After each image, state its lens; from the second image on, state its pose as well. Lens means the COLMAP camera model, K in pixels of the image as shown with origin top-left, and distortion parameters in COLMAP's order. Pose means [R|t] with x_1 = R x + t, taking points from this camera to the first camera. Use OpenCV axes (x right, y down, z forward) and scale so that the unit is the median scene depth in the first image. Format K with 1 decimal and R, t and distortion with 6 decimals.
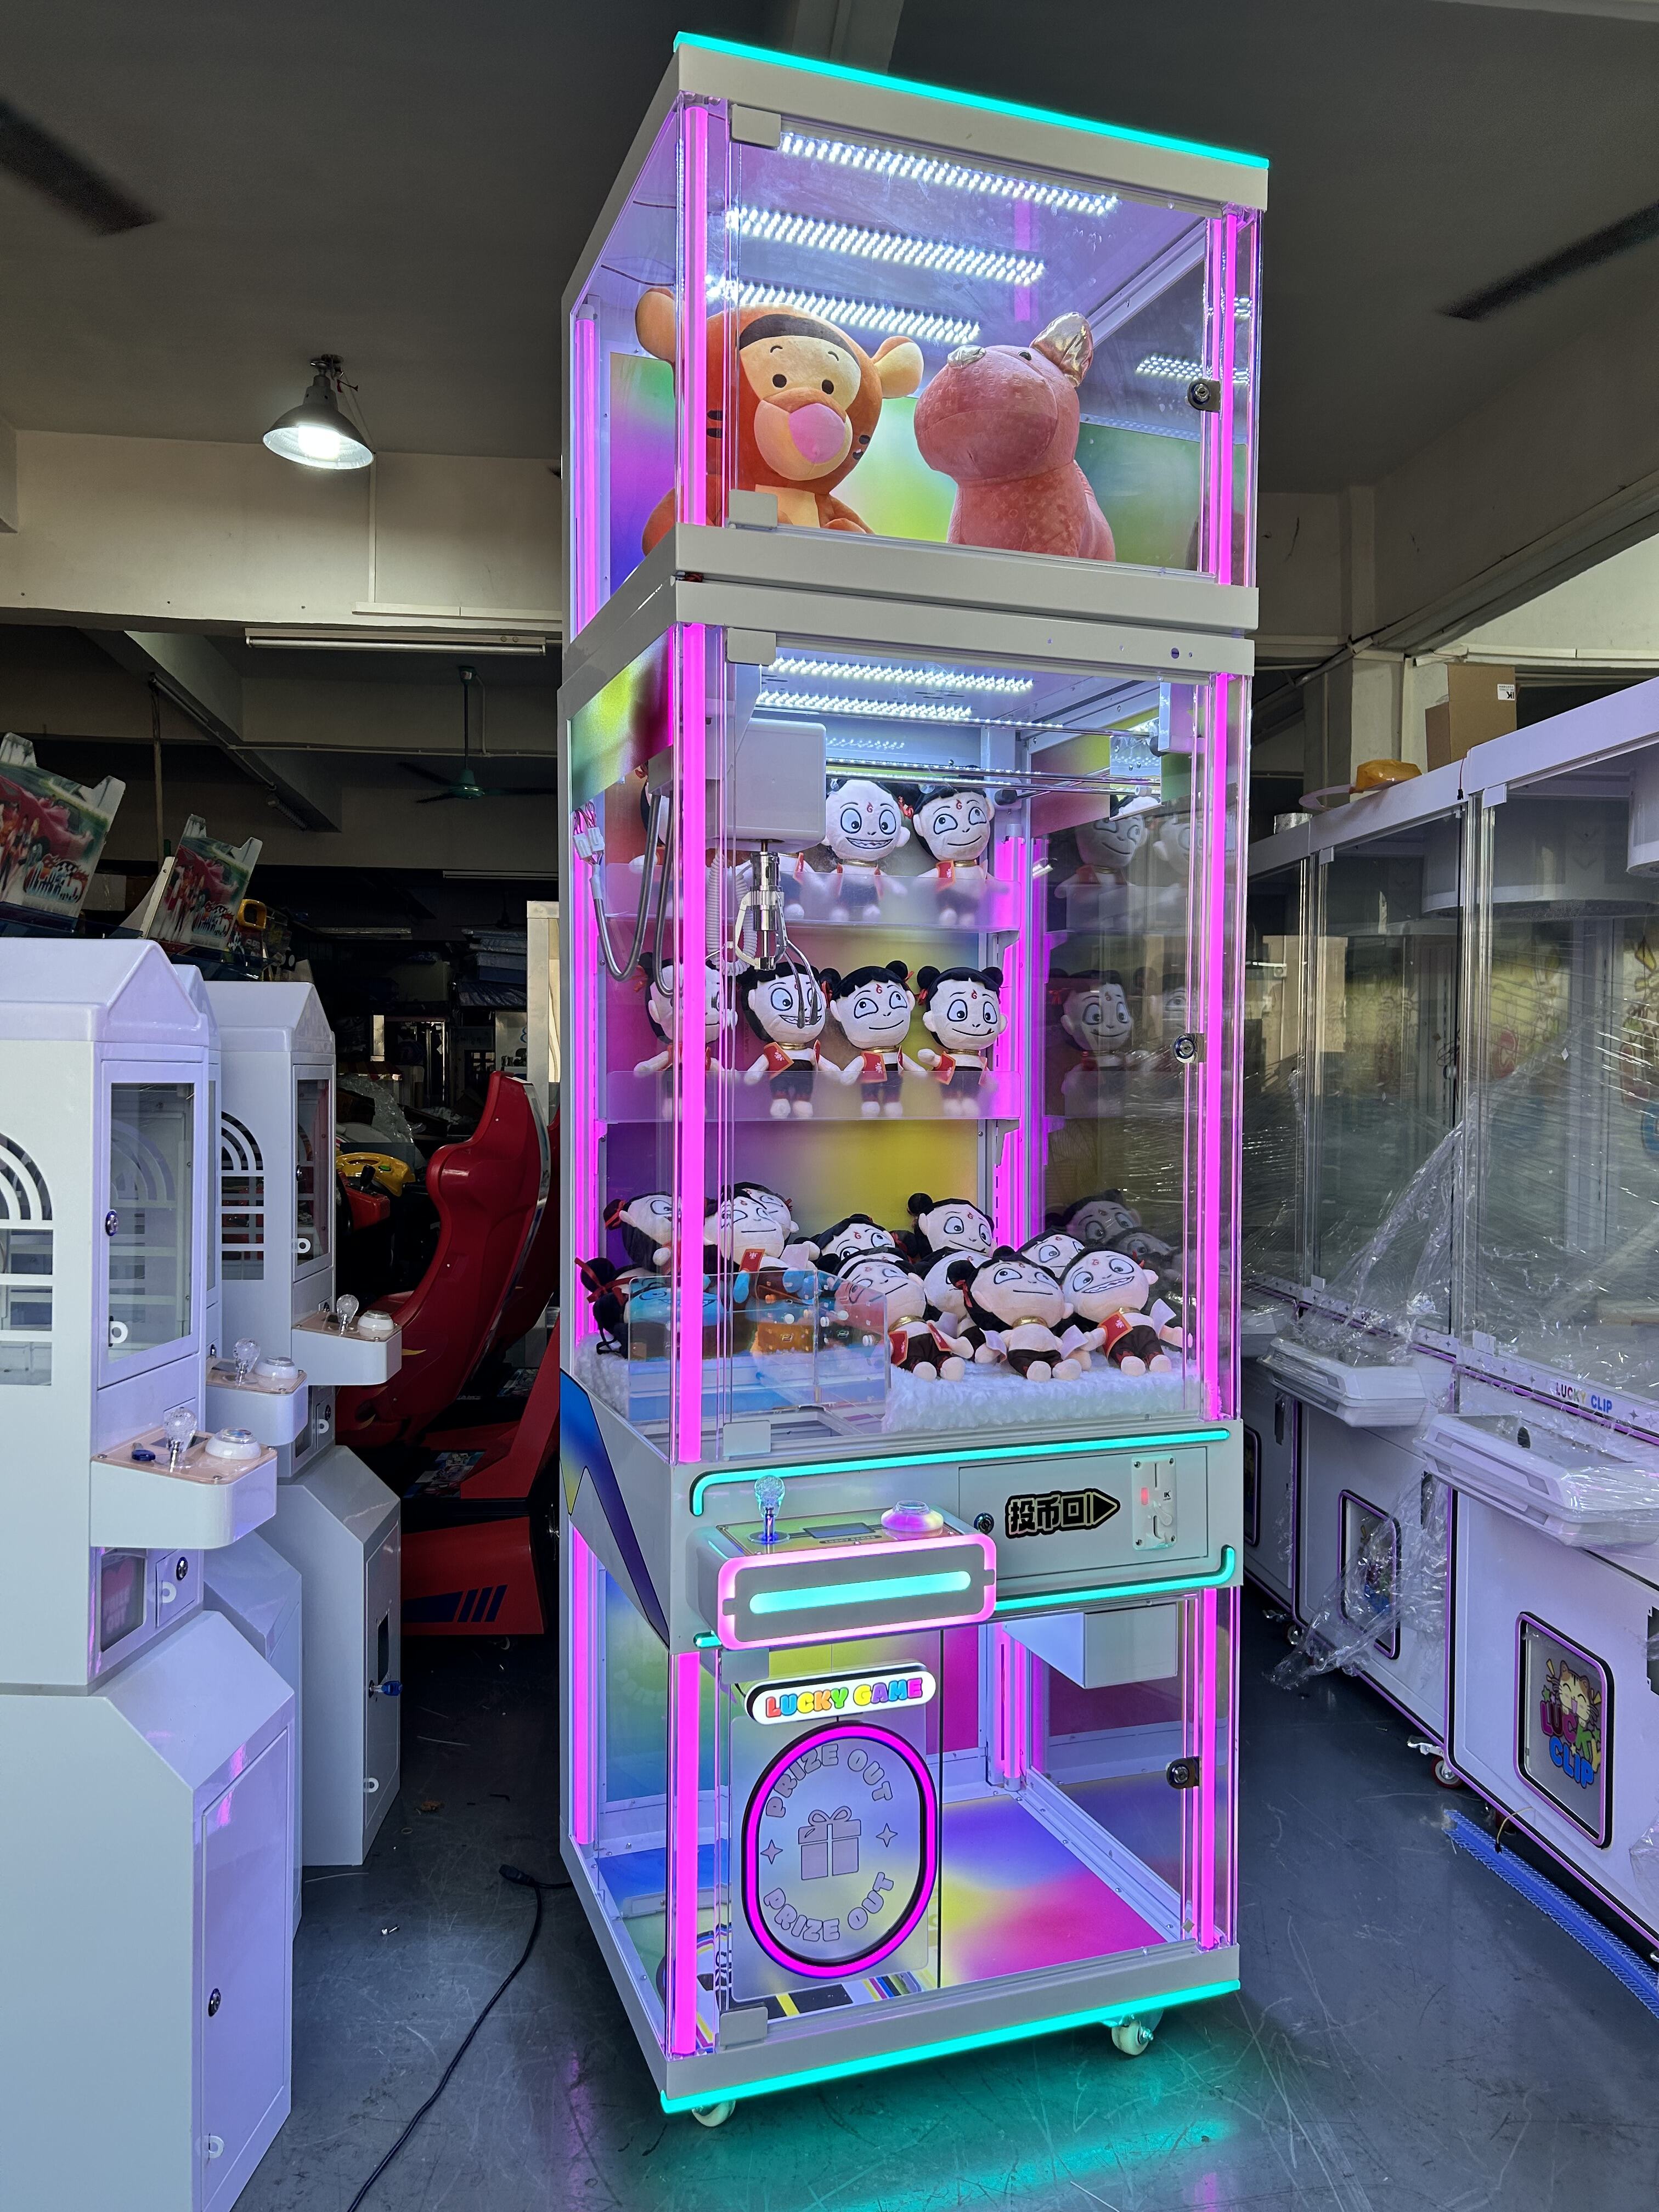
lens RADIAL K [[1676.4, 0, 824.3], [0, 1676.4, 1112.0], [0, 0, 1]] dist [0.048191, -0.051317]
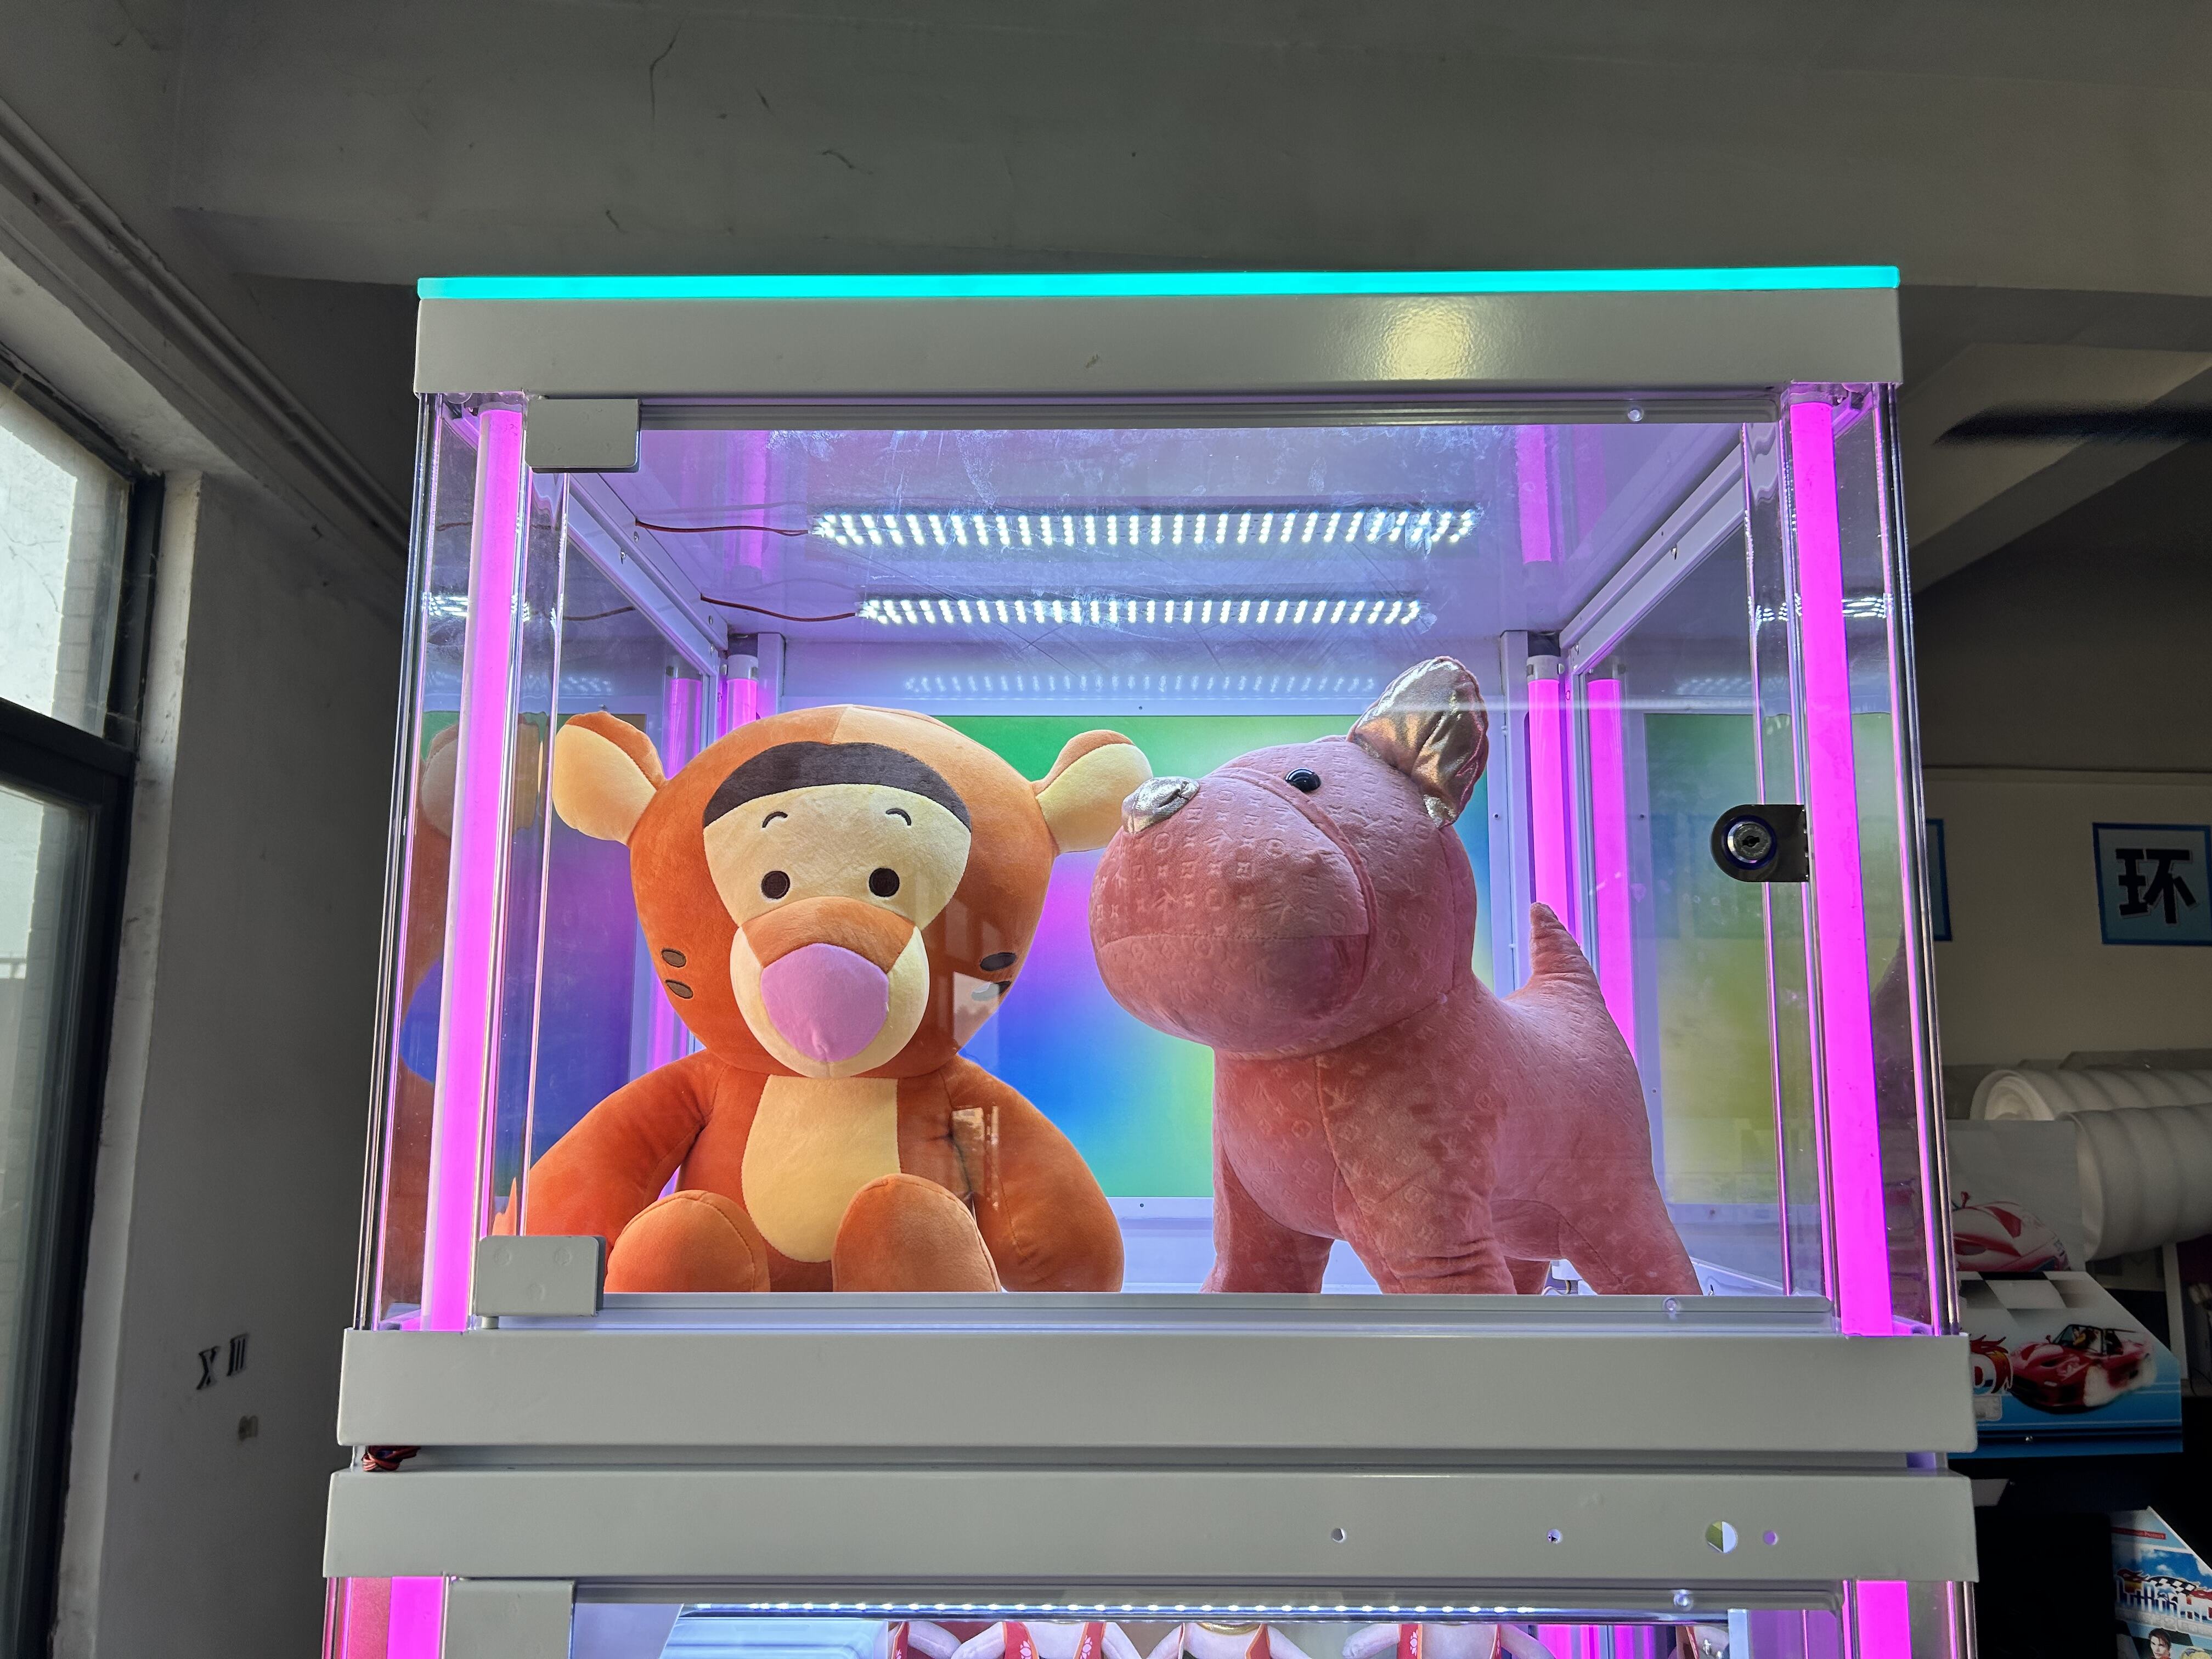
lens RADIAL K [[1676.4, 0, 1109.3], [0, 1676.4, 816.7], [0, 0, 1]] dist [0.048191, -0.051317]
pose [[0.931937, -0.059476, -0.357710, 0.131319], [-0.007392, 0.983136, -0.182725, -0.208757], [0.362545, 0.172932, 0.915781, 0.341371]]
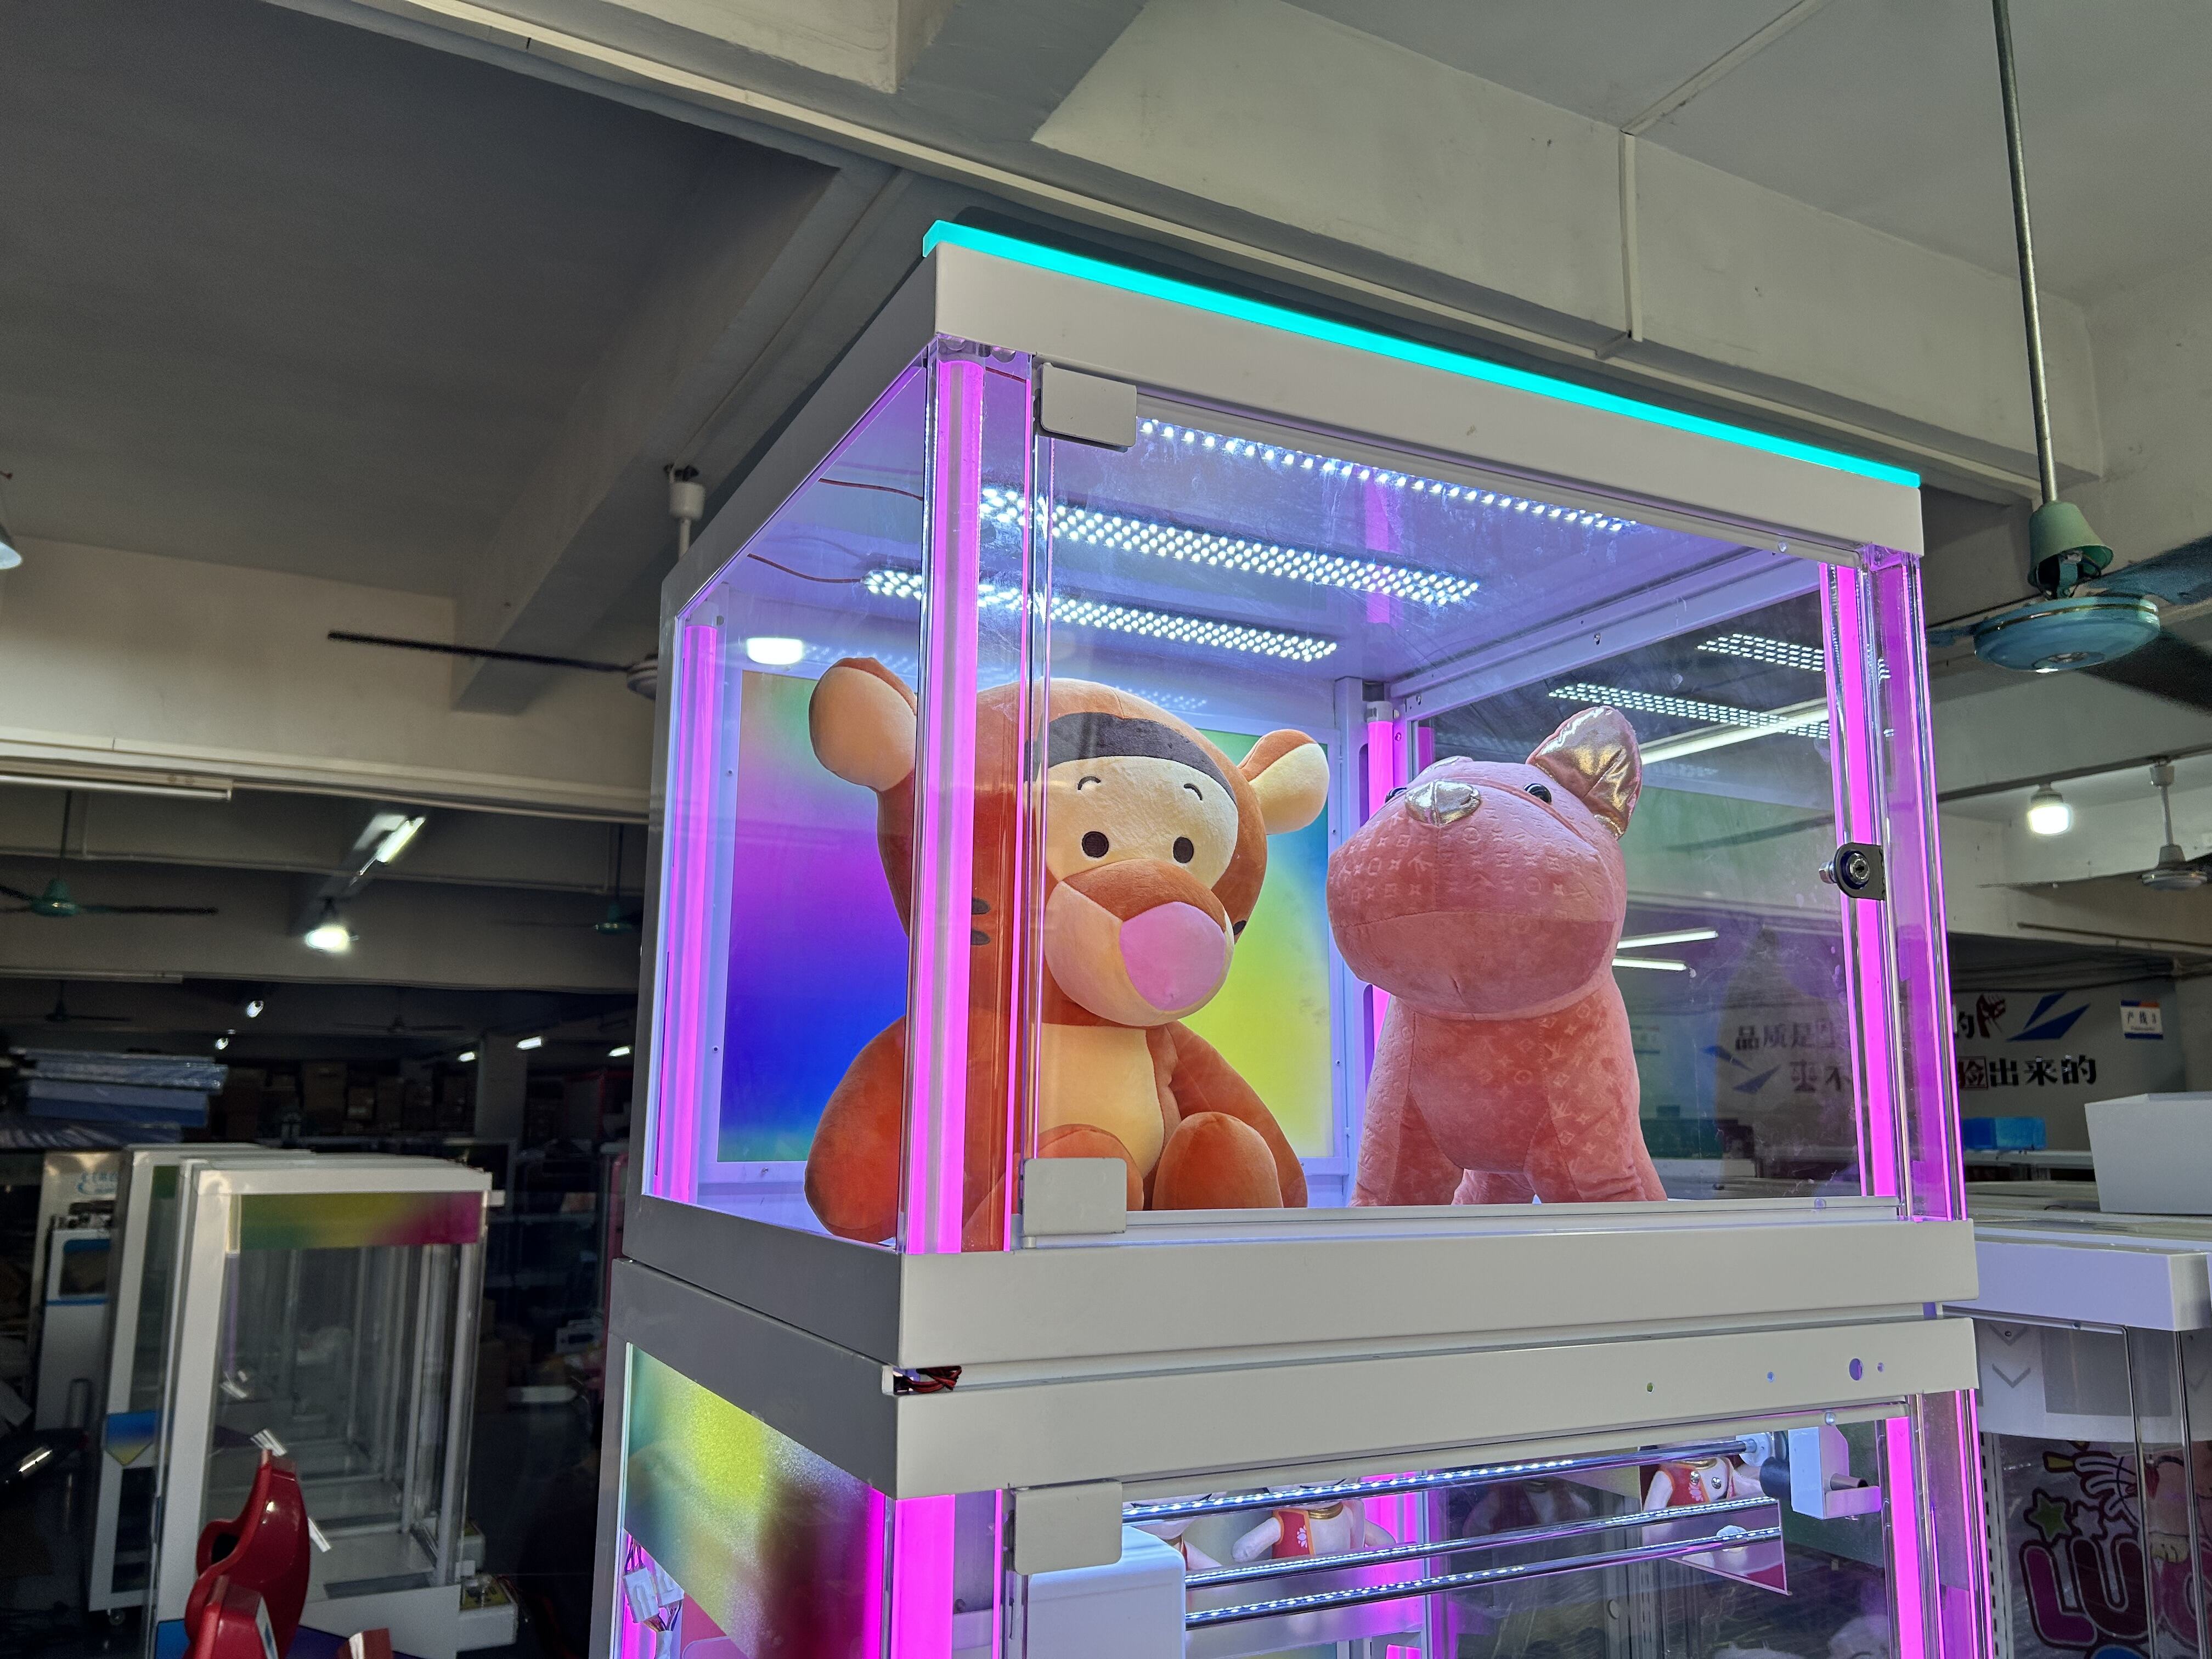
lens RADIAL K [[1676.4, 0, 1101.3], [0, 1676.4, 822.1], [0, 0, 1]] dist [0.048191, -0.051317]
pose [[0.993008, 0.025189, 0.115327, -0.047094], [-0.003226, 0.982395, -0.186790, -0.197075], [-0.118002, 0.185112, 0.975607, 0.289854]]
